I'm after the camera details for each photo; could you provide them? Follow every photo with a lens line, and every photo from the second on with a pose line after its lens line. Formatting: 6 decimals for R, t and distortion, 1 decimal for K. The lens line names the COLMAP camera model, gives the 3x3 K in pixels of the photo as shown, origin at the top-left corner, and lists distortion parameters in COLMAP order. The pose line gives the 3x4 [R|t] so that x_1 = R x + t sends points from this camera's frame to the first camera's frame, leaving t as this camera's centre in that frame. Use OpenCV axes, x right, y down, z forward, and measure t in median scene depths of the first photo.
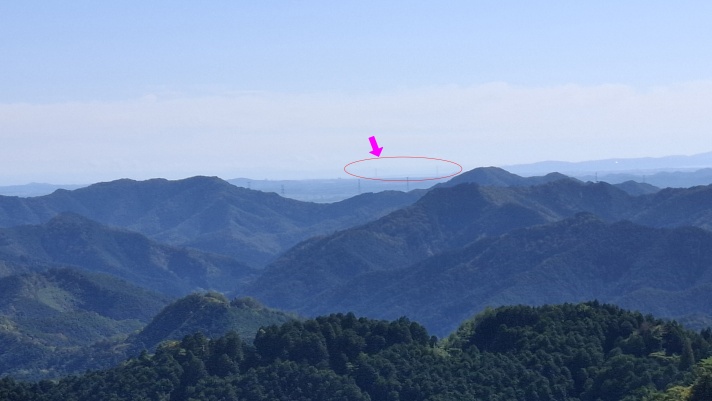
lens RADIAL K [[435.6, 0, 360.9], [0, 435.6, 193.6], [0, 0, 1]] dist [0.002521, -0.038414]
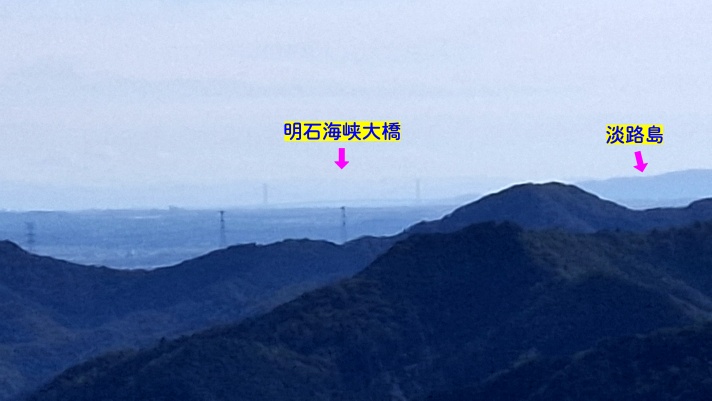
lens RADIAL K [[435.6, 0, 353.0], [0, 435.6, 206.5], [0, 0, 1]] dist [0.002521, -0.038414]
pose [[0.999949, 0.009792, 0.002613, 0.115532], [-0.009699, 0.999387, -0.033651, -0.024431], [-0.002941, 0.033624, 0.999430, 0.601308]]
